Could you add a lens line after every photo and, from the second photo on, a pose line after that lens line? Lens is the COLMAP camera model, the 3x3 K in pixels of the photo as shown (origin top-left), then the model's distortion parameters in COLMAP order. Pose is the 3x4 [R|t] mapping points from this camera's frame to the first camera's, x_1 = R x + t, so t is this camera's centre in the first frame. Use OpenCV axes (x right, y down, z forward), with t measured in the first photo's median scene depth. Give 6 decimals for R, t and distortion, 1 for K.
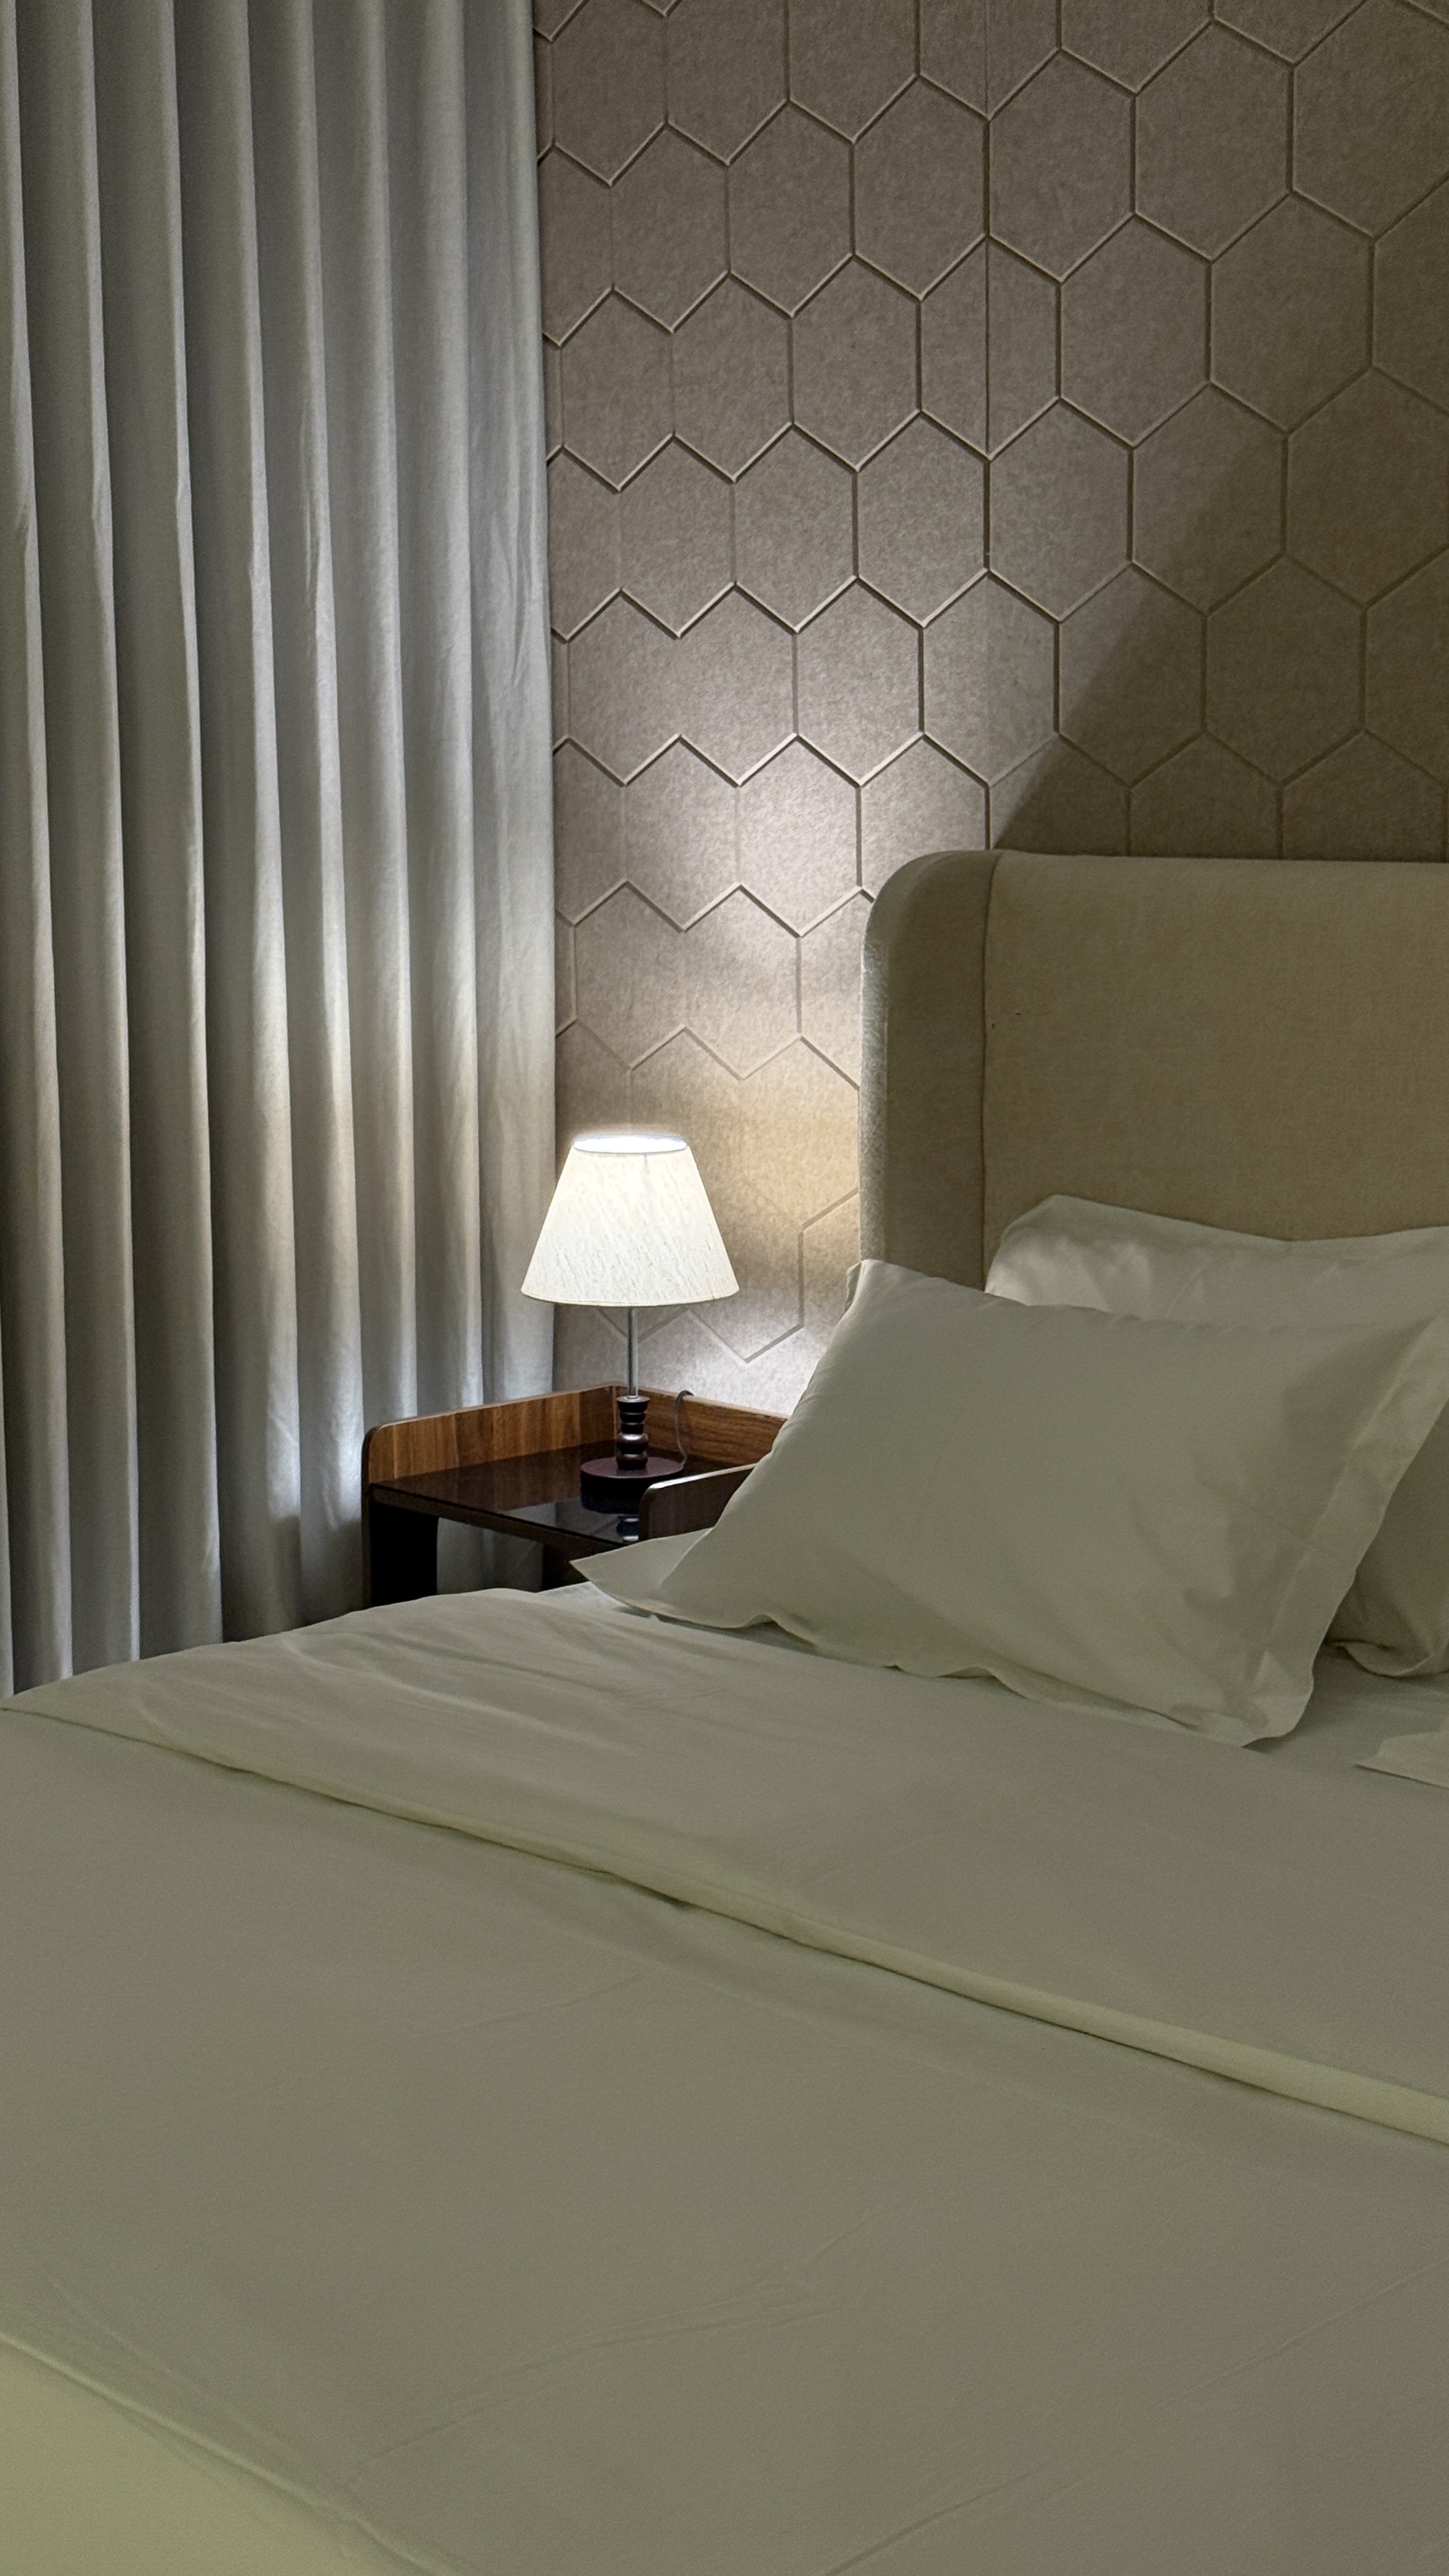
lens RADIAL K [[3624.1, 0, 734.6], [0, 3624.1, 1300.6], [0, 0, 1]] dist [0.073347, 0.000000]
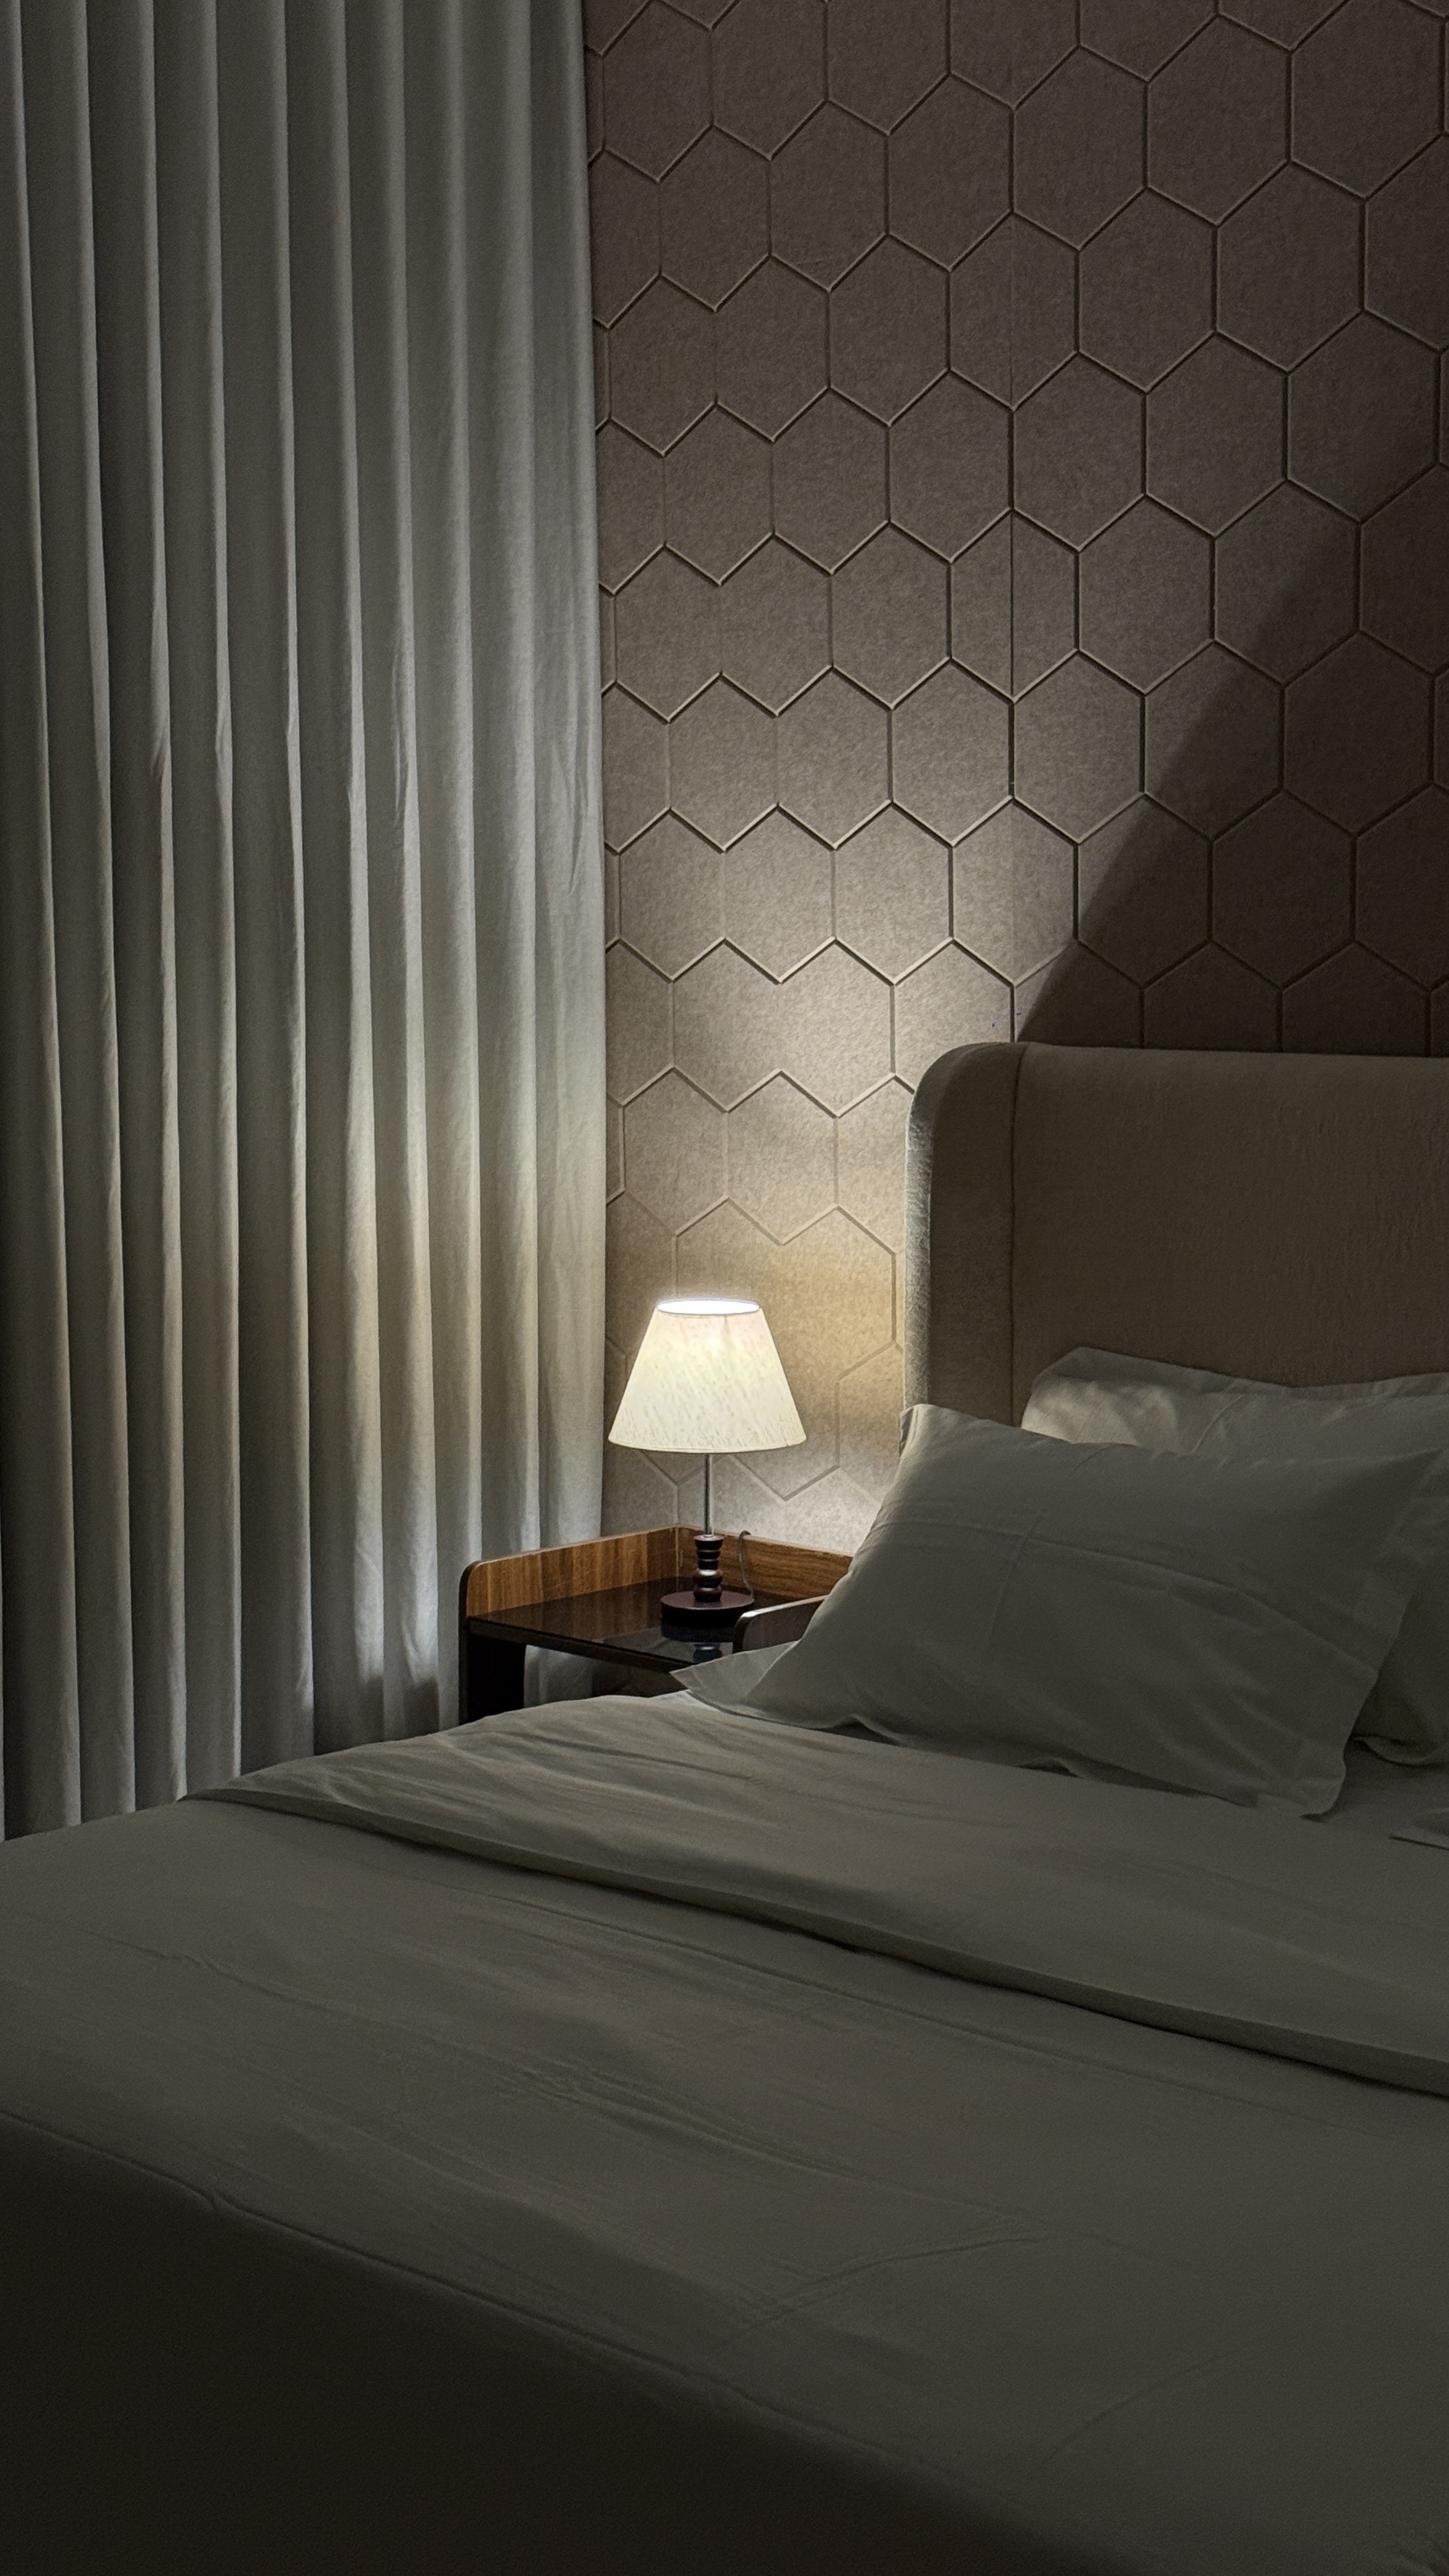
lens RADIAL K [[3624.1, 0, 714.9], [0, 3624.1, 1275.9], [0, 0, 1]] dist [0.073347, 0.000000]
pose [[0.999423, -0.002208, 0.033903, -0.059893], [0.003932, 0.998698, -0.050857, 0.005334], [-0.033747, 0.050961, 0.998130, -0.116484]]
